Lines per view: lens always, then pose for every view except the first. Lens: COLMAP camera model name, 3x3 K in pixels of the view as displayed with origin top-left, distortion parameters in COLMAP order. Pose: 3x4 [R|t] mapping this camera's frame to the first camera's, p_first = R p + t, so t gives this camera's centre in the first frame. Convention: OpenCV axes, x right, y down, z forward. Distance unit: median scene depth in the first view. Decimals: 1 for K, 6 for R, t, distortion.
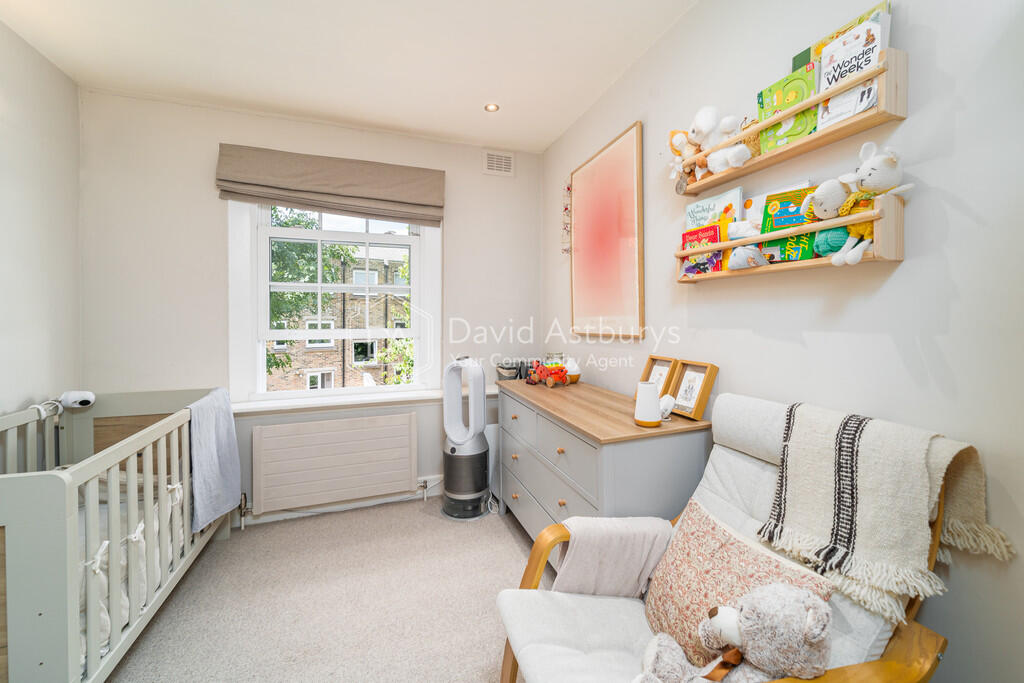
lens RADIAL K [[429.4, 0, 515.7], [0, 429.4, 321.1], [0, 0, 1]] dist [0.000378, -0.000339]
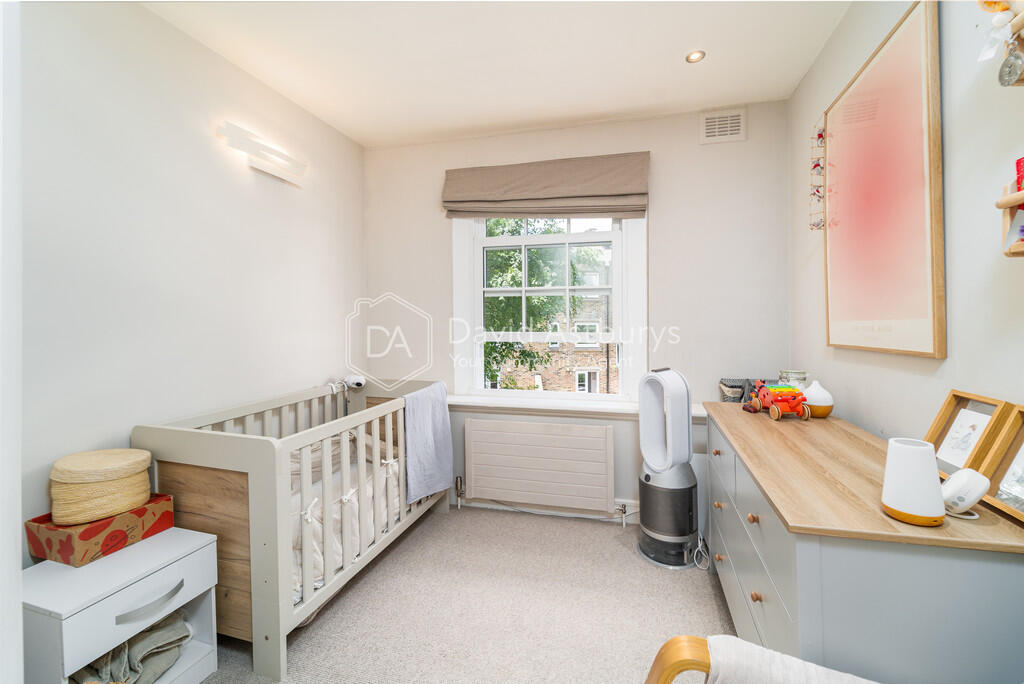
lens RADIAL K [[429.4, 0, 515.7], [0, 429.4, 321.6], [0, 0, 1]] dist [0.000378, -0.000339]
pose [[0.815180, 0.003448, -0.579197, 0.133697], [-0.005422, 0.999984, -0.001677, -0.004202], [0.579182, 0.004507, 0.815186, 0.161537]]
